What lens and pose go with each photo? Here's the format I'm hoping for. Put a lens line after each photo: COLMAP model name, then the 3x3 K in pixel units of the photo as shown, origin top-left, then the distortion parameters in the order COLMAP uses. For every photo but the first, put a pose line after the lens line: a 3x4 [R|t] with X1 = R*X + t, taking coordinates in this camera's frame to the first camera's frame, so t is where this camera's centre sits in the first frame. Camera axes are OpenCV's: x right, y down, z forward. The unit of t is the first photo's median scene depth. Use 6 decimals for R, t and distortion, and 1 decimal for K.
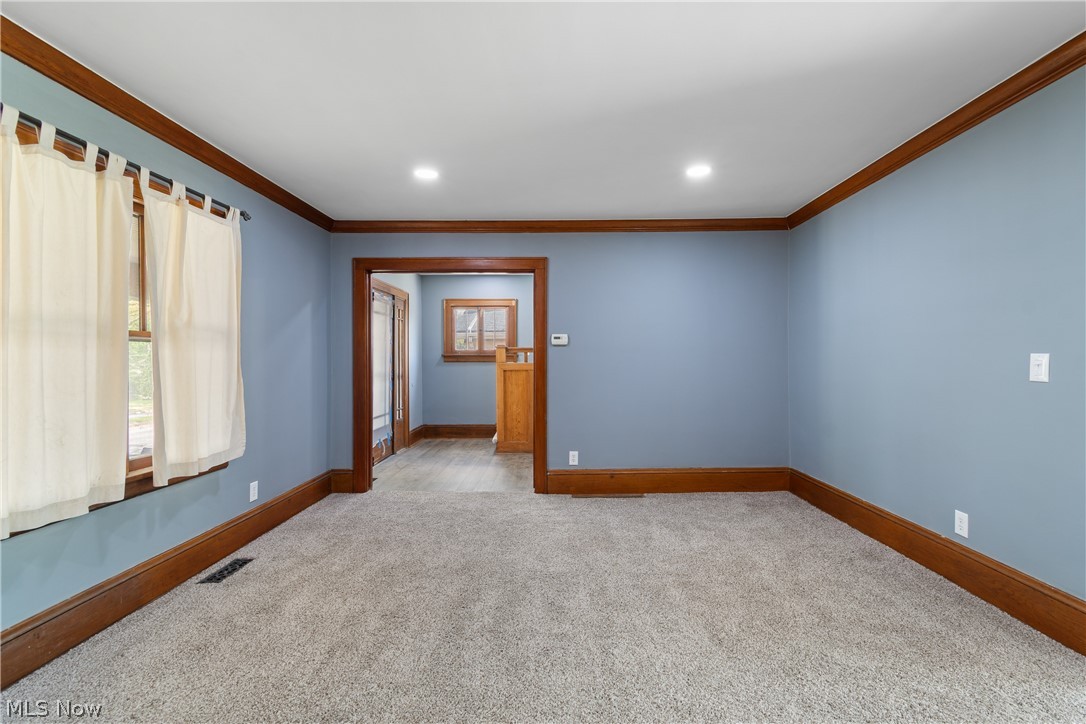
lens RADIAL K [[485.7, 0, 563.8], [0, 485.7, 358.6], [0, 0, 1]] dist [0.009730, -0.000915]
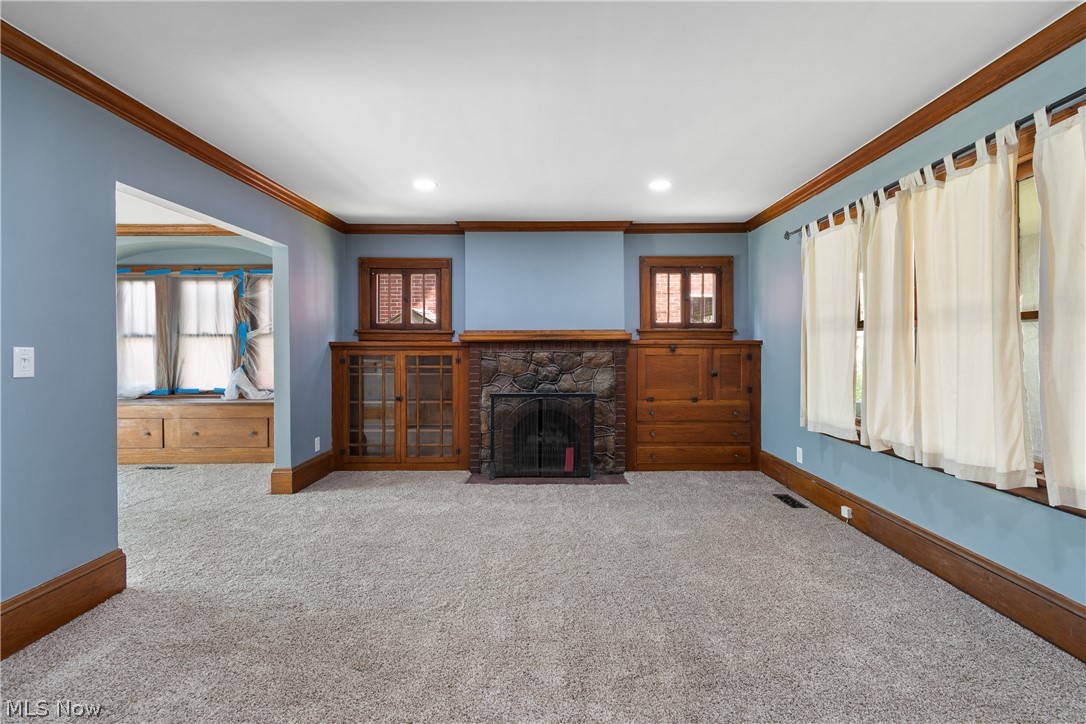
lens RADIAL K [[485.7, 0, 559.3], [0, 485.7, 347.2], [0, 0, 1]] dist [0.009730, -0.000915]
pose [[-0.999921, 0.011214, 0.005687, -0.031831], [0.011201, 0.999935, -0.002318, 0.001942], [-0.005713, -0.002254, -0.999981, 1.206392]]
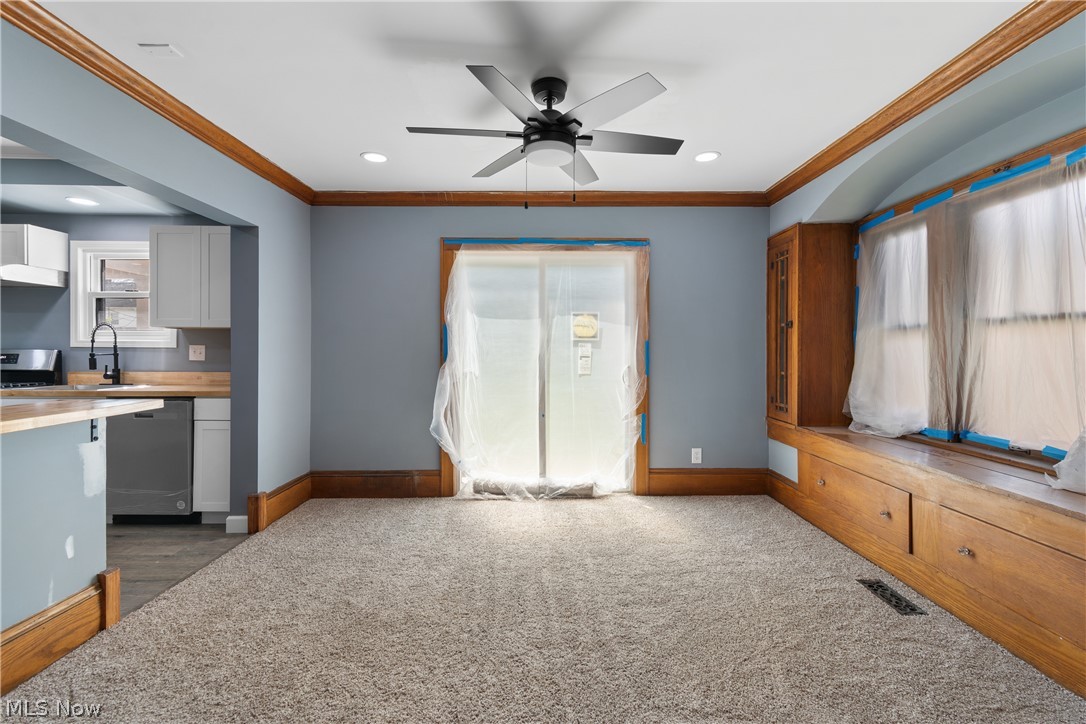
lens RADIAL K [[485.7, 0, 562.6], [0, 485.7, 354.9], [0, 0, 1]] dist [0.009730, -0.000915]
pose [[-0.033767, -0.001251, 0.999429, 0.466788], [-0.003469, 0.999993, 0.001134, -0.002033], [-0.999424, -0.003429, -0.033771, 0.288705]]
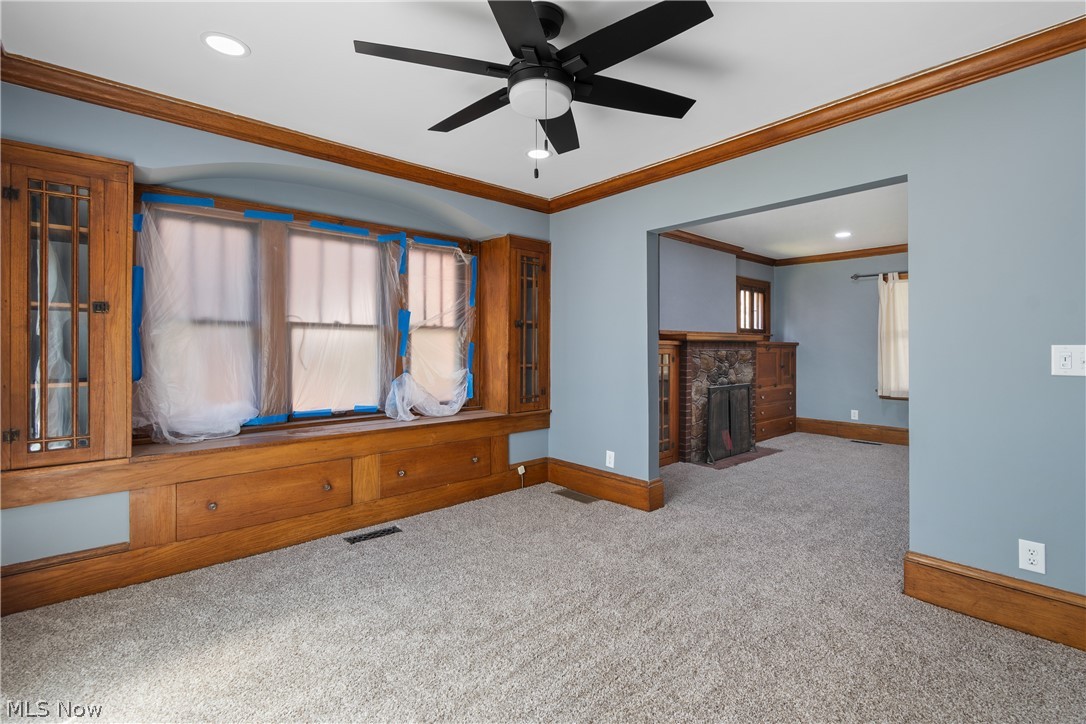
lens RADIAL K [[485.7, 0, 540.2], [0, 485.7, 347.2], [0, 0, 1]] dist [0.009730, -0.000915]
pose [[-0.753403, 0.007622, -0.657515, 1.478387], [0.005662, 0.999971, 0.005104, -0.010607], [0.657535, 0.000123, -0.753424, 0.673781]]
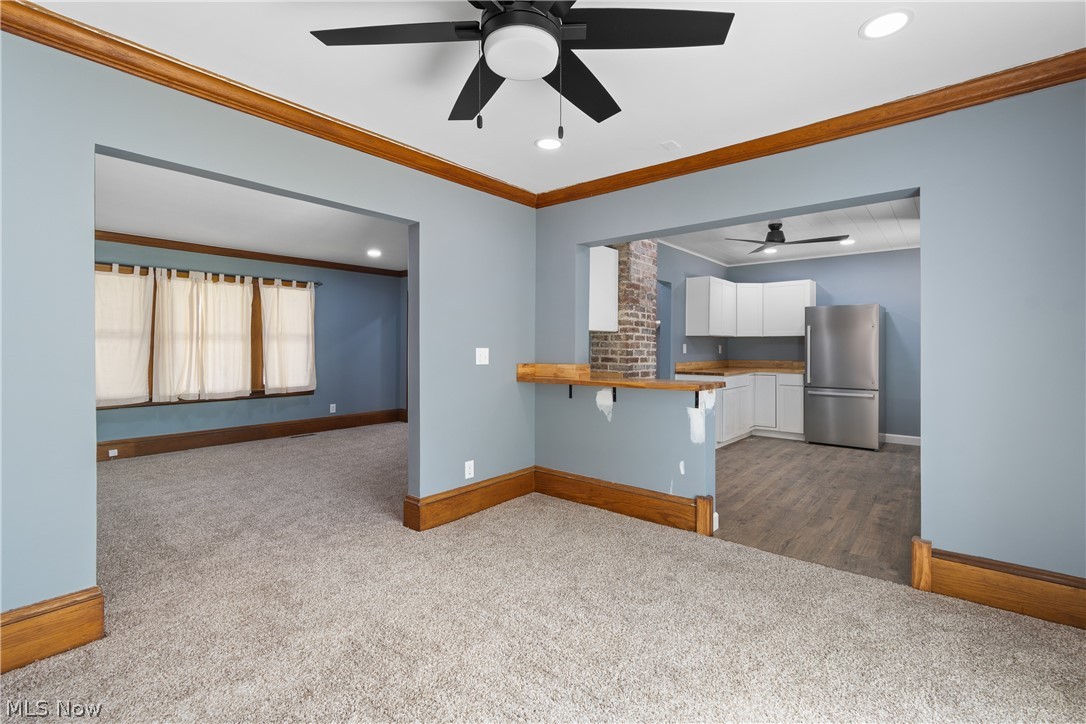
lens RADIAL K [[485.7, 0, 564.9], [0, 485.7, 347.4], [0, 0, 1]] dist [0.009730, -0.000915]
pose [[0.776219, 0.006854, -0.630426, 1.439509], [-0.006020, 0.999976, 0.003459, -0.012161], [0.630434, 0.001110, 0.776242, -0.028808]]
